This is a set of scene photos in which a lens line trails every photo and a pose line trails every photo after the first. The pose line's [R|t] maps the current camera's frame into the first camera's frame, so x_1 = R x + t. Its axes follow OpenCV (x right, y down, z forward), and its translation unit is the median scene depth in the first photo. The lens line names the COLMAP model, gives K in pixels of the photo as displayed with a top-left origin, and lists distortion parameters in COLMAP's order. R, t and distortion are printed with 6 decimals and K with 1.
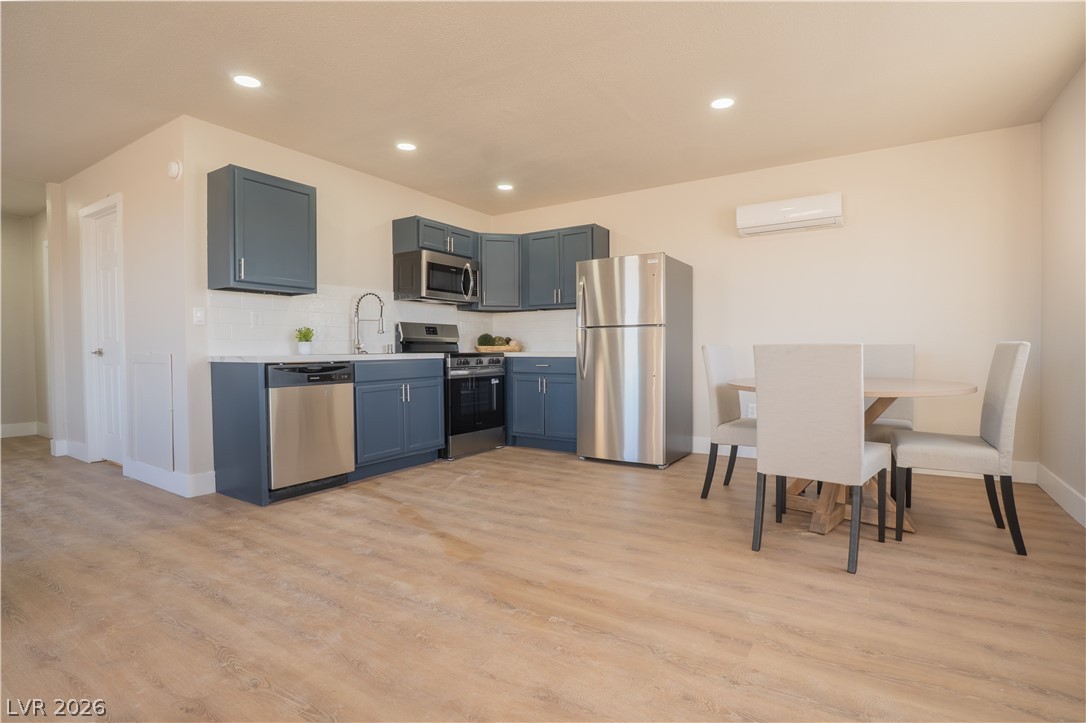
lens RADIAL K [[532.4, 0, 543.0], [0, 532.4, 361.5], [0, 0, 1]] dist [-0.039218, 0.007553]
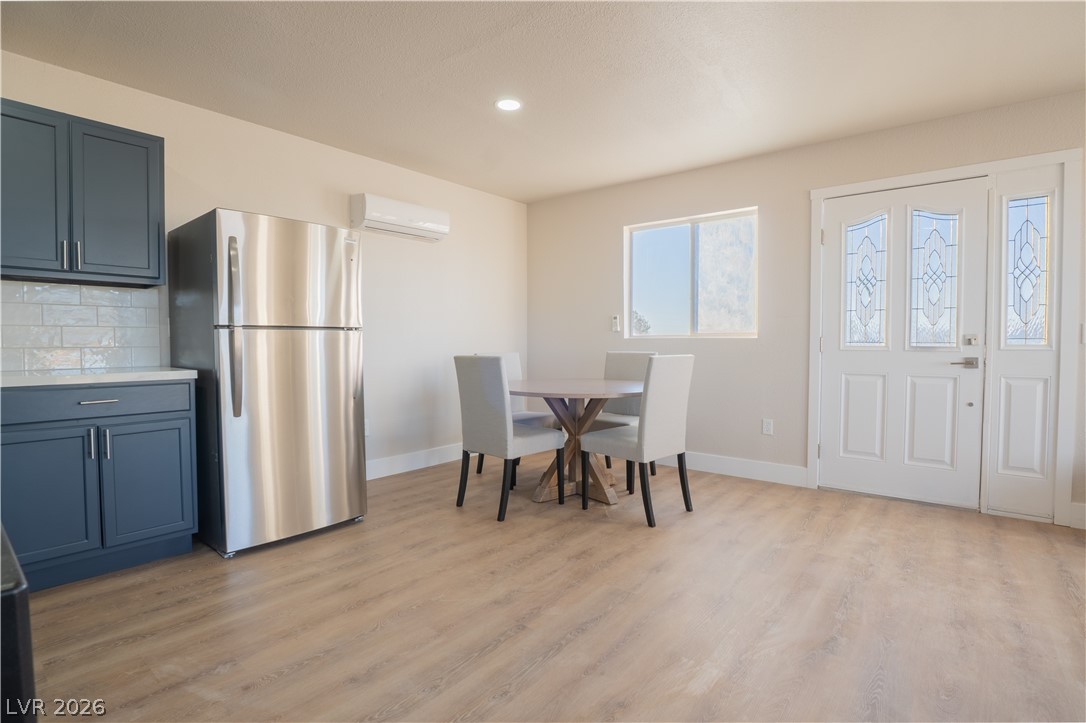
lens RADIAL K [[532.4, 0, 543.0], [0, 532.4, 361.5], [0, 0, 1]] dist [-0.039218, 0.007553]
pose [[0.098581, -0.025564, 0.994801, -0.455322], [0.027028, 0.999370, 0.023003, -0.030531], [-0.994762, 0.024620, 0.099210, 0.622527]]
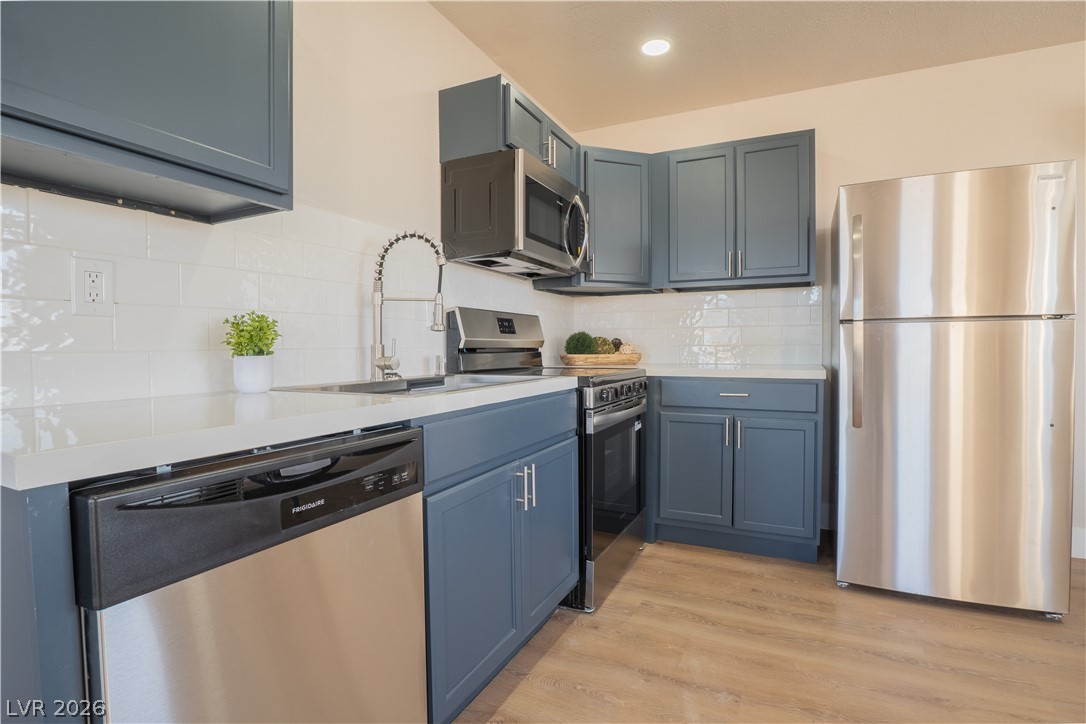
lens RADIAL K [[532.4, 0, 543.0], [0, 532.4, 362.0], [0, 0, 1]] dist [-0.039218, 0.007553]
pose [[0.992552, -0.005903, 0.121679, -0.271816], [0.005437, 0.999977, 0.004163, -0.030028], [-0.121701, -0.003470, 0.992561, 0.568238]]
